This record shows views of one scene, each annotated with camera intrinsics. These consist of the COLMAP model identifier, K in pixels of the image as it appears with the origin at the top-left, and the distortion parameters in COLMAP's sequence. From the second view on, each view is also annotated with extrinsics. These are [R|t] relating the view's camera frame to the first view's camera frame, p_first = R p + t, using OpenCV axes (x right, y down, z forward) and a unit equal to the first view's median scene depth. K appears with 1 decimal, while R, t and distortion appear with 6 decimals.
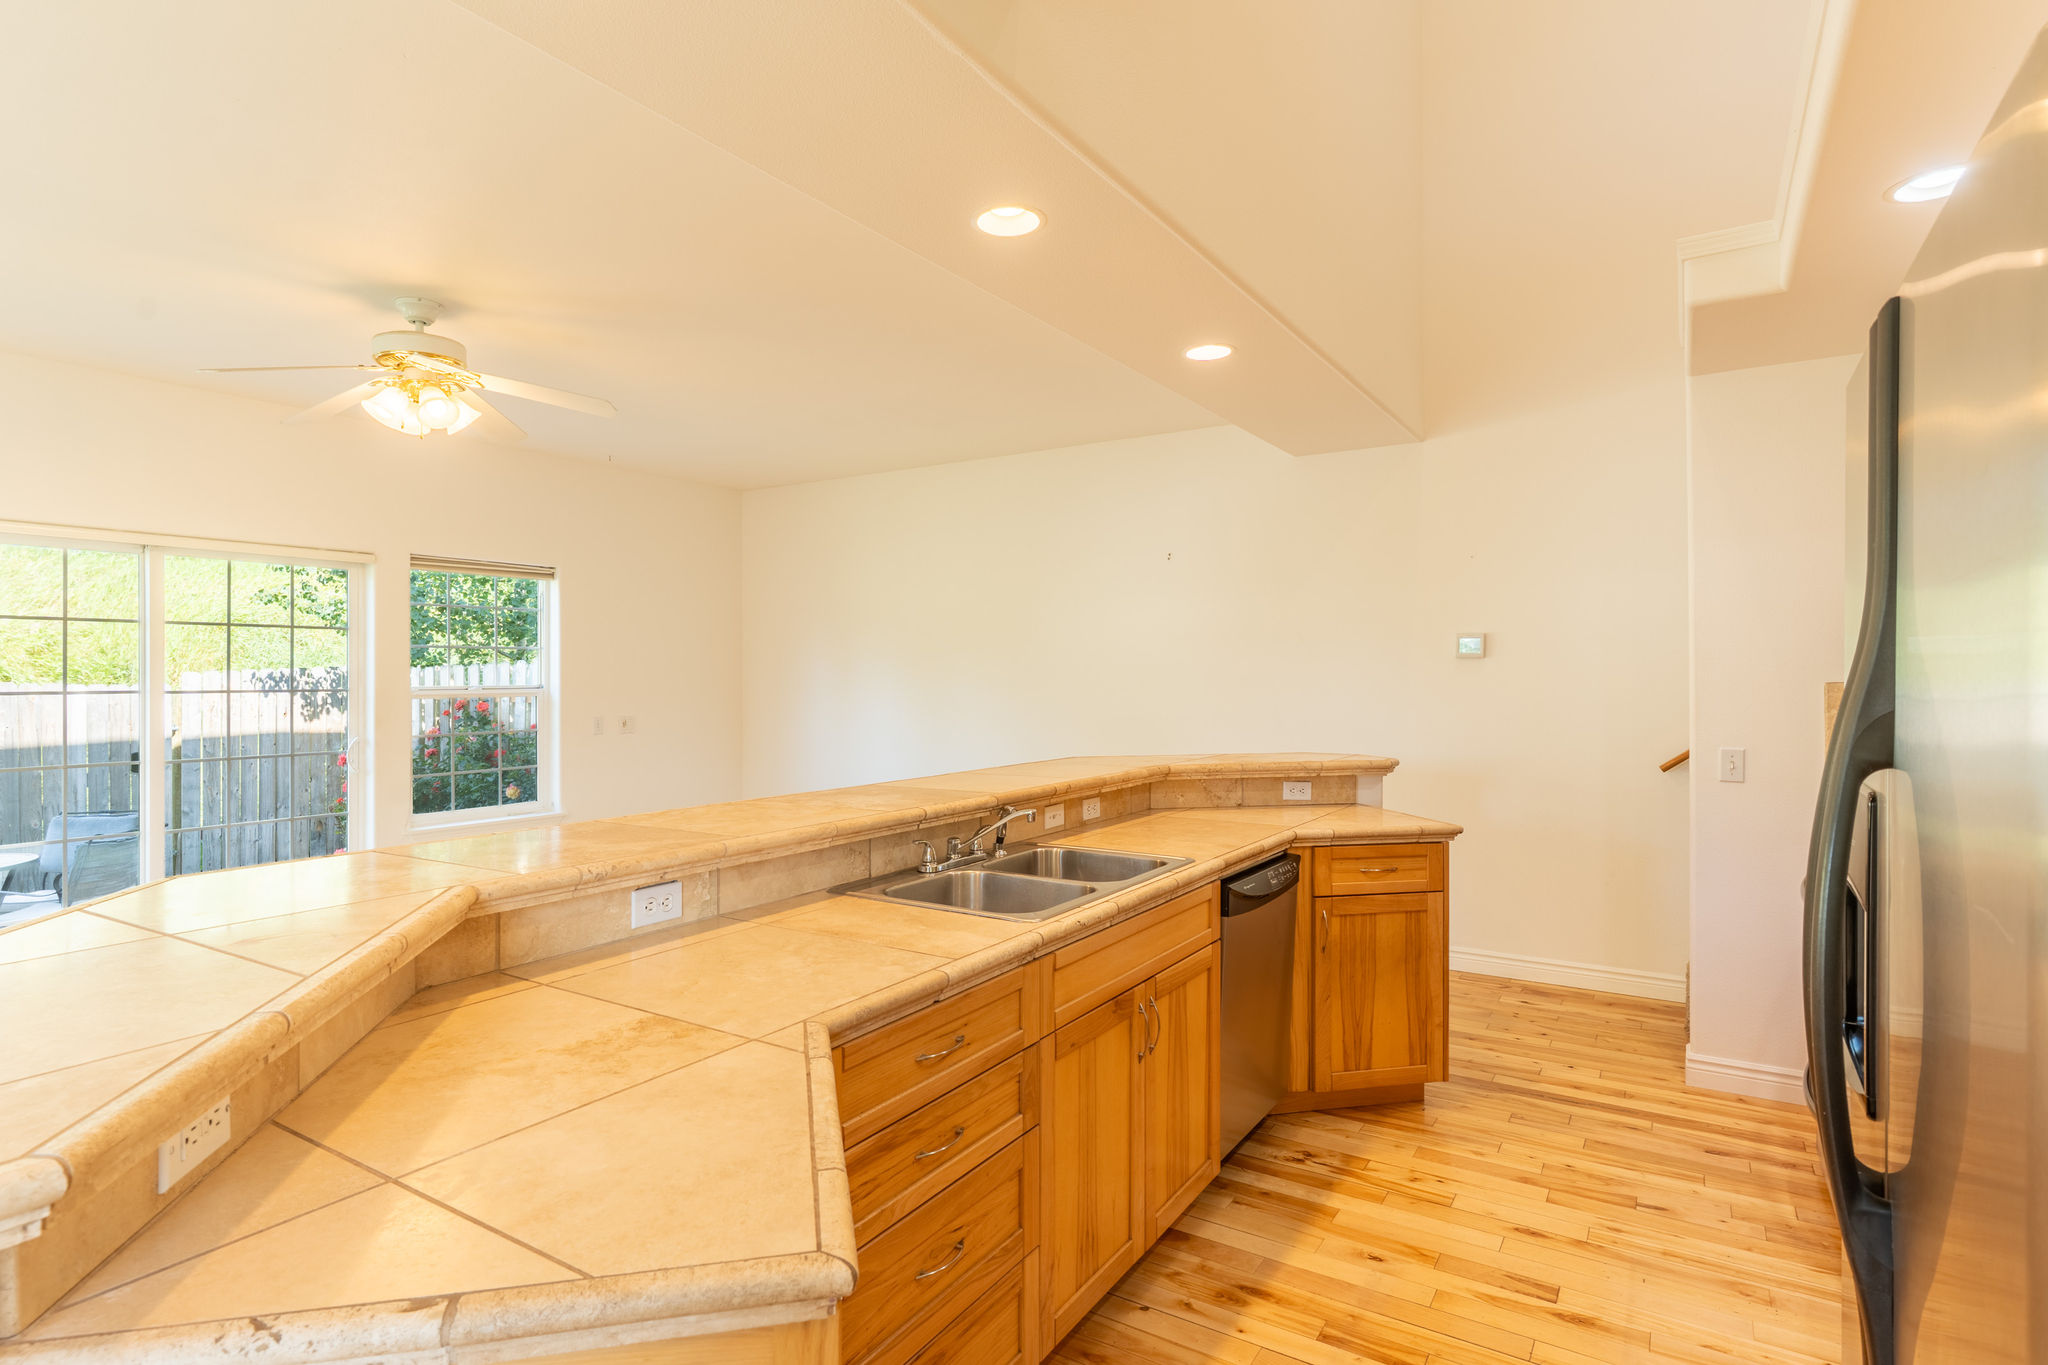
lens RADIAL K [[1051.3, 0, 1030.5], [0, 1051.3, 684.7], [0, 0, 1]] dist [0.006206, 0.000215]
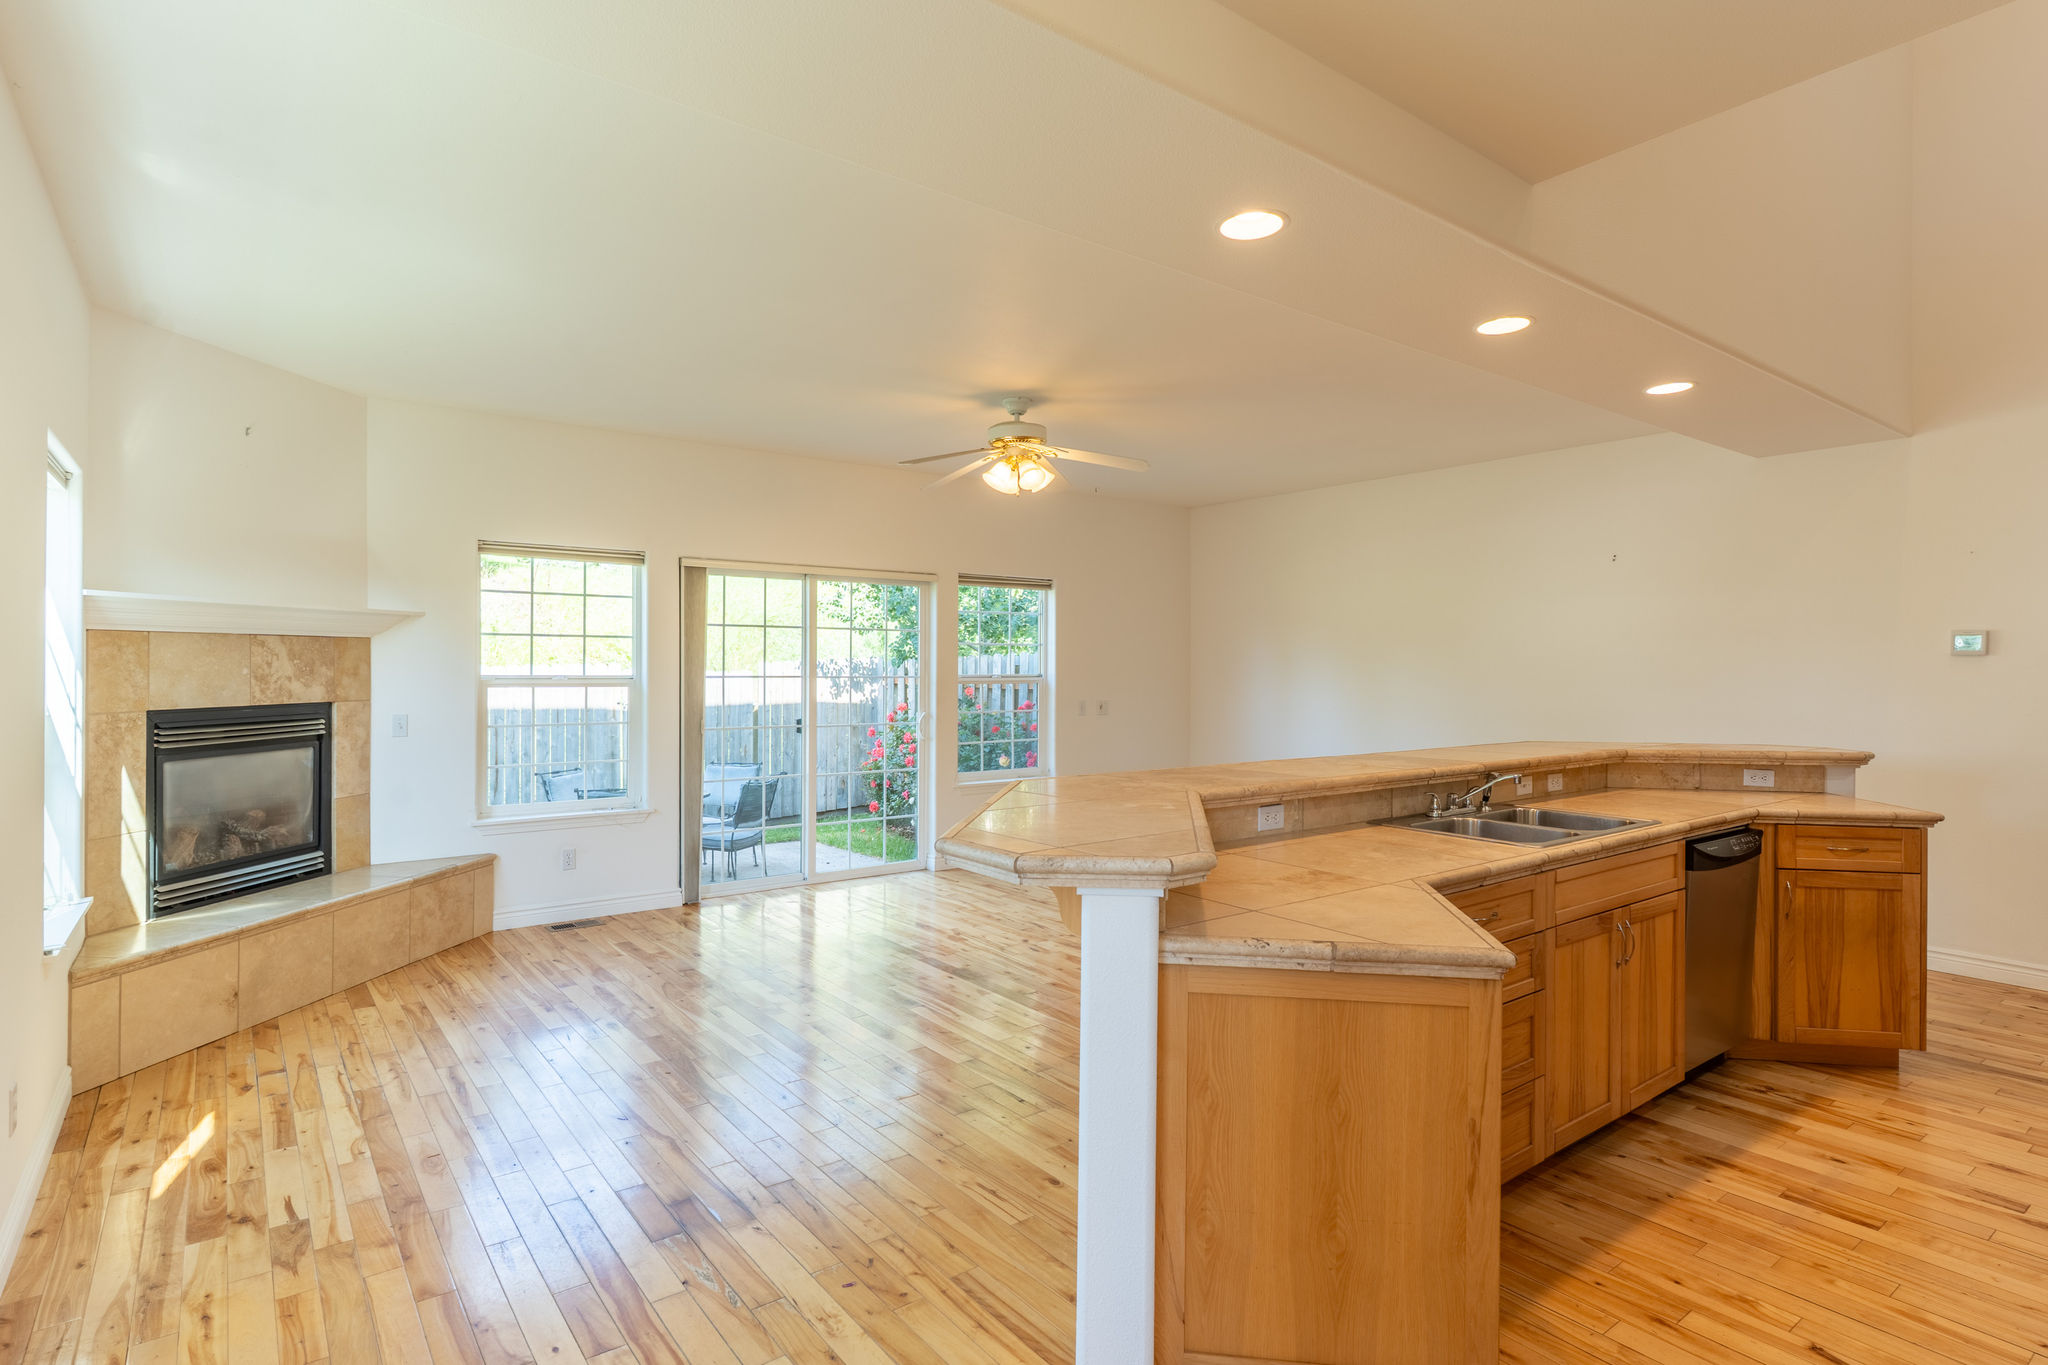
lens RADIAL K [[1051.3, 0, 1025.4], [0, 1051.3, 666.8], [0, 0, 1]] dist [0.006206, 0.000215]
pose [[0.937113, 0.006911, -0.348958, -0.093061], [-0.010194, 0.999919, -0.007571, 0.002013], [0.348877, 0.010652, 0.937108, -0.344583]]
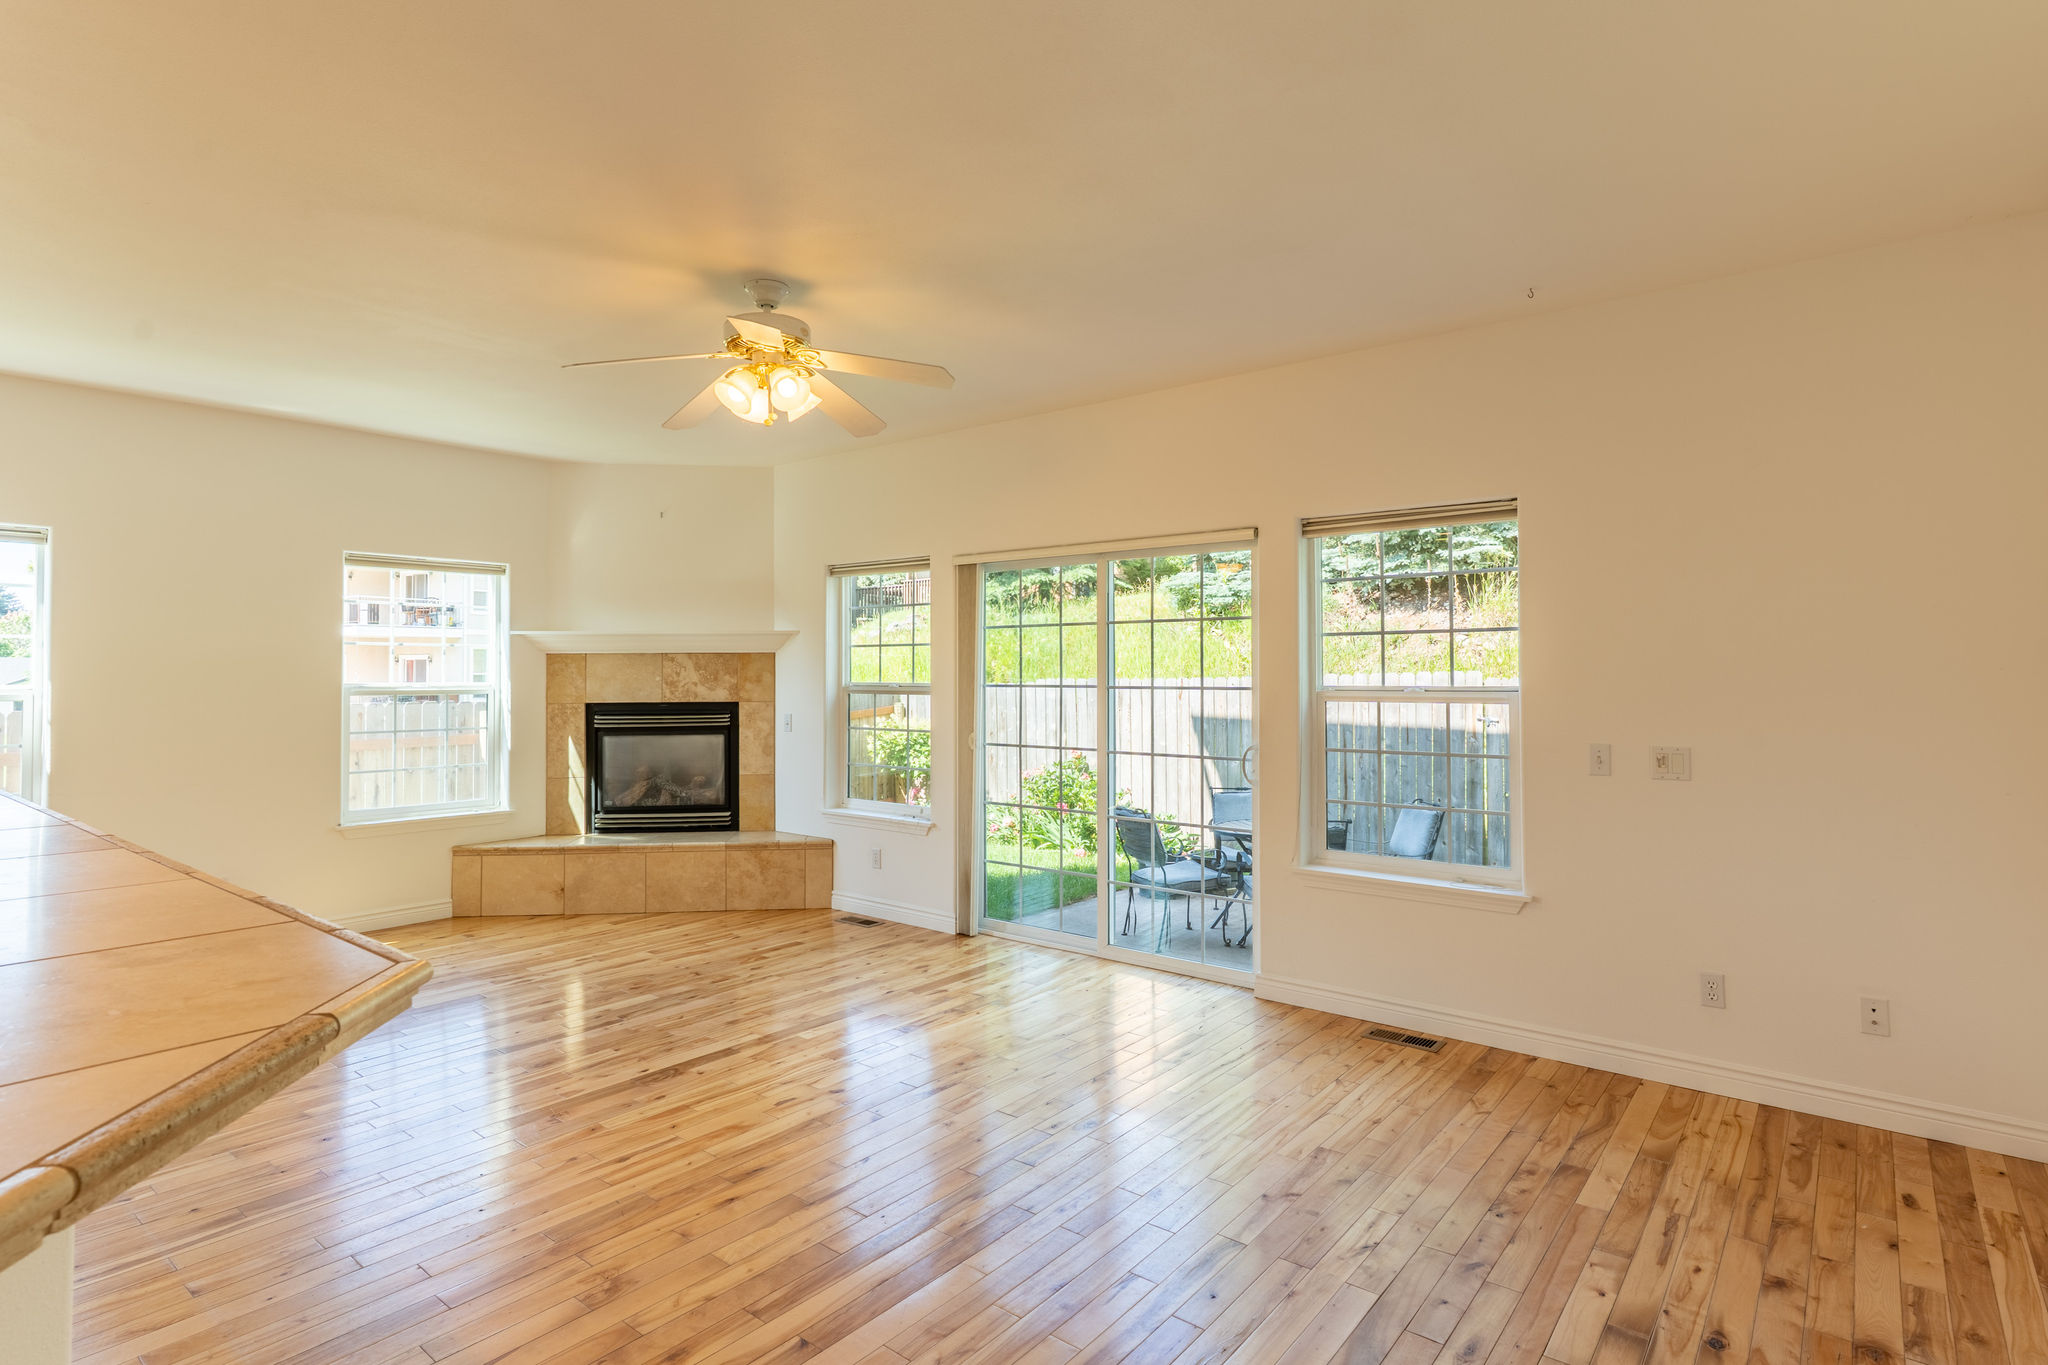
lens RADIAL K [[1051.3, 0, 1026.8], [0, 1051.3, 658.9], [0, 0, 1]] dist [0.006206, 0.000215]
pose [[-0.118731, -0.015052, -0.992812, 0.391092], [-0.010494, 0.999848, -0.013904, -0.009124], [0.992871, 0.008768, -0.118871, 1.539345]]
